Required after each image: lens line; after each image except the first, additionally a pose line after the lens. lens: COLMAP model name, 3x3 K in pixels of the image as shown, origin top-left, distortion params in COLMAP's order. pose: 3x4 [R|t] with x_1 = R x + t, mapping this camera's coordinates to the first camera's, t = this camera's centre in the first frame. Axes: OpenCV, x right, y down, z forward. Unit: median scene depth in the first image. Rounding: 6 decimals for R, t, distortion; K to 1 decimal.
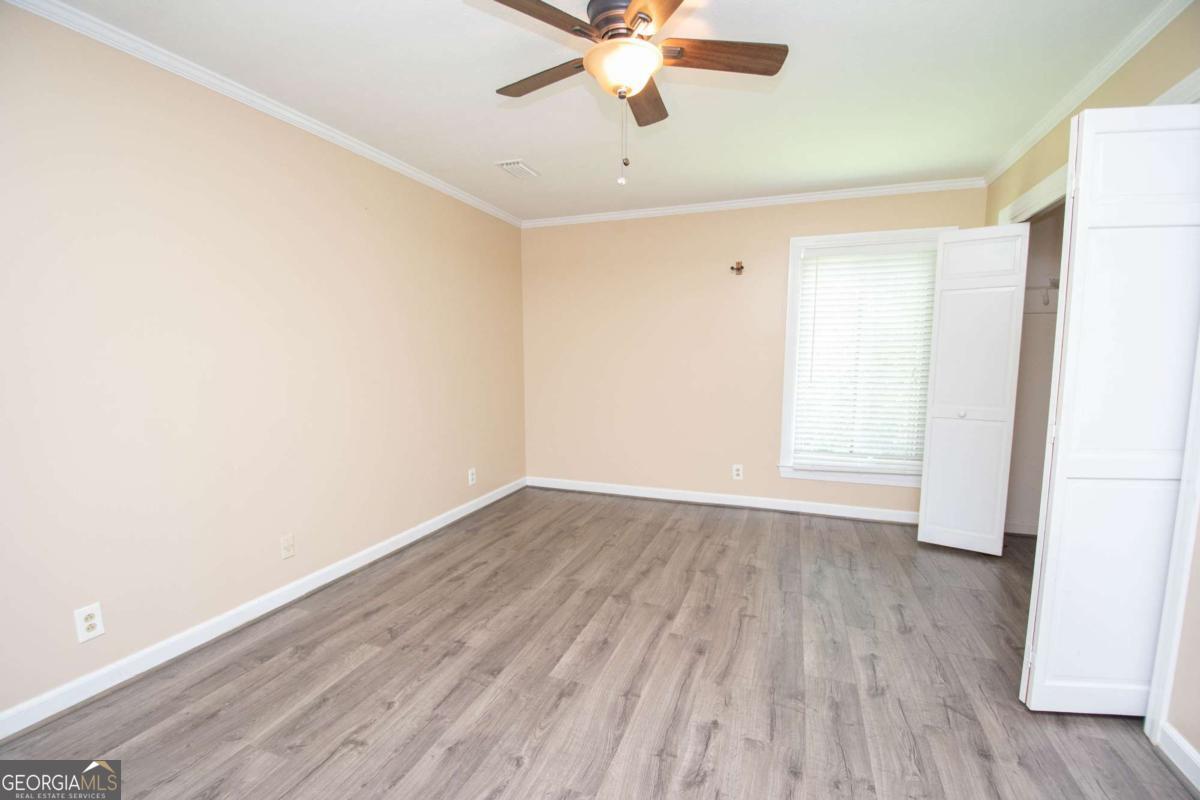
lens RADIAL K [[535.4, 0, 602.5], [0, 535.4, 420.6], [0, 0, 1]] dist [-0.001707, -0.015759]
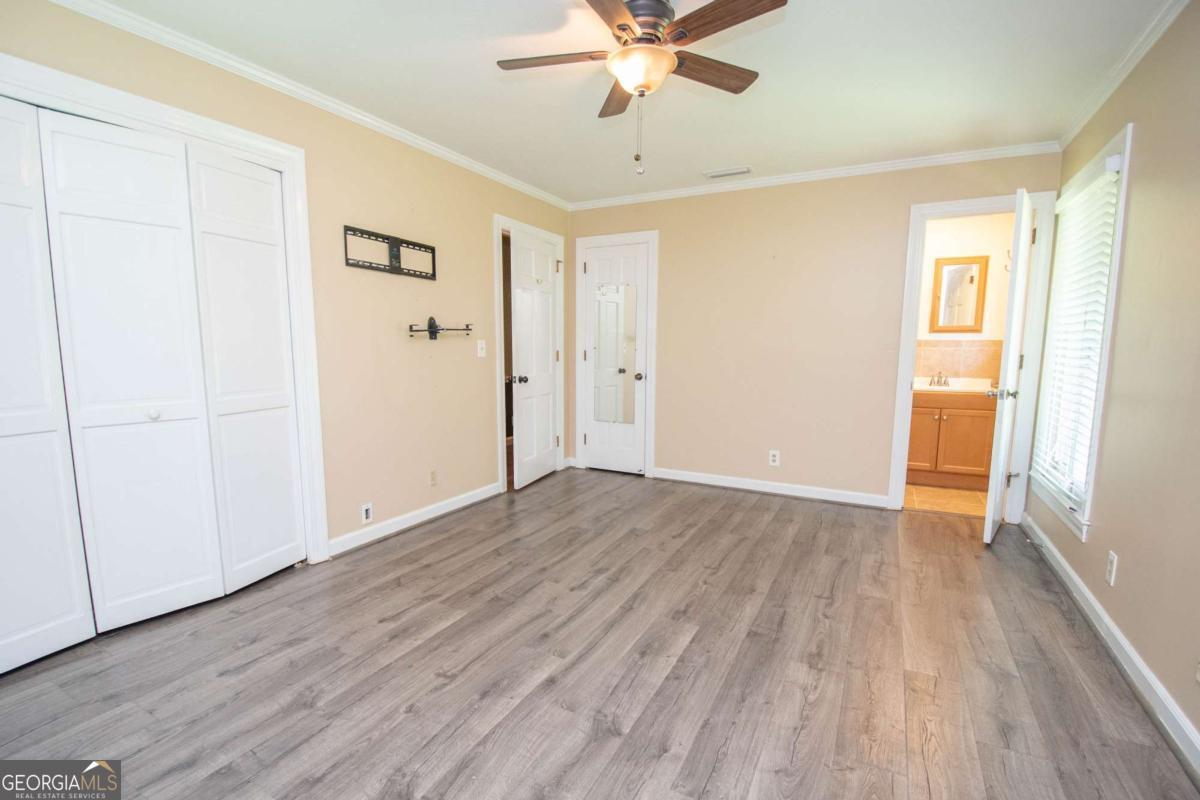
lens RADIAL K [[535.4, 0, 602.5], [0, 535.4, 420.6], [0, 0, 1]] dist [-0.001707, -0.015759]
pose [[-0.991022, -0.021817, 0.131906, -0.038086], [0.012729, 0.966718, 0.255527, -0.188596], [-0.133091, 0.254912, -0.957761, 1.839445]]
